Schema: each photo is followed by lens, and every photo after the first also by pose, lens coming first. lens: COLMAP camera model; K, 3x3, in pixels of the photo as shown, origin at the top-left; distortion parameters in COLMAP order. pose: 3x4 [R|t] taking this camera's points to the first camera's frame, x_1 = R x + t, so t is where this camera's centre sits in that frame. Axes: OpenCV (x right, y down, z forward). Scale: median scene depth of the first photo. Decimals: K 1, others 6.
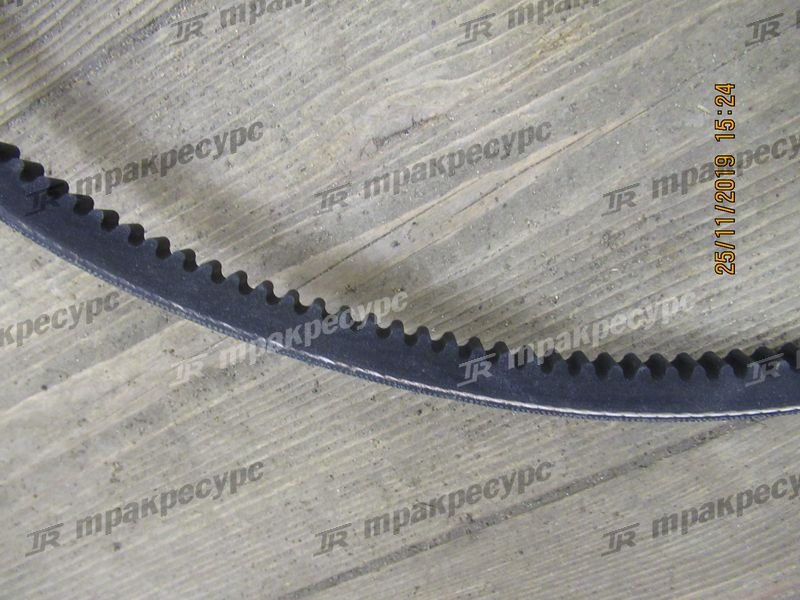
lens RADIAL K [[615.0, 0, 400.0], [0, 615.0, 300.0], [0, 0, 1]] dist [-0.008390, -0.003453]
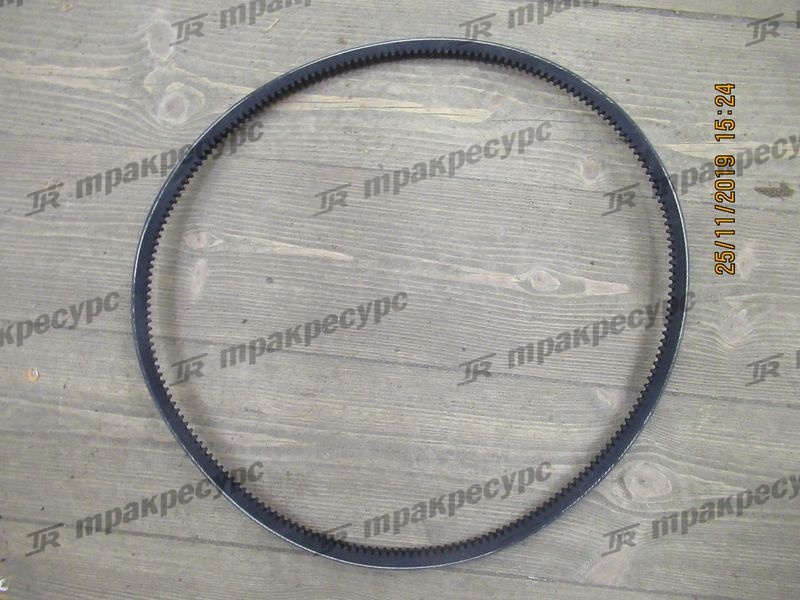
lens RADIAL K [[615.0, 0, 400.0], [0, 615.0, 300.0], [0, 0, 1]] dist [-0.008390, -0.003453]
pose [[0.820633, 0.567014, 0.071106, 0.066009], [-0.520723, 0.793223, -0.315664, -0.099387], [-0.235389, 0.222018, 0.946203, -2.168940]]
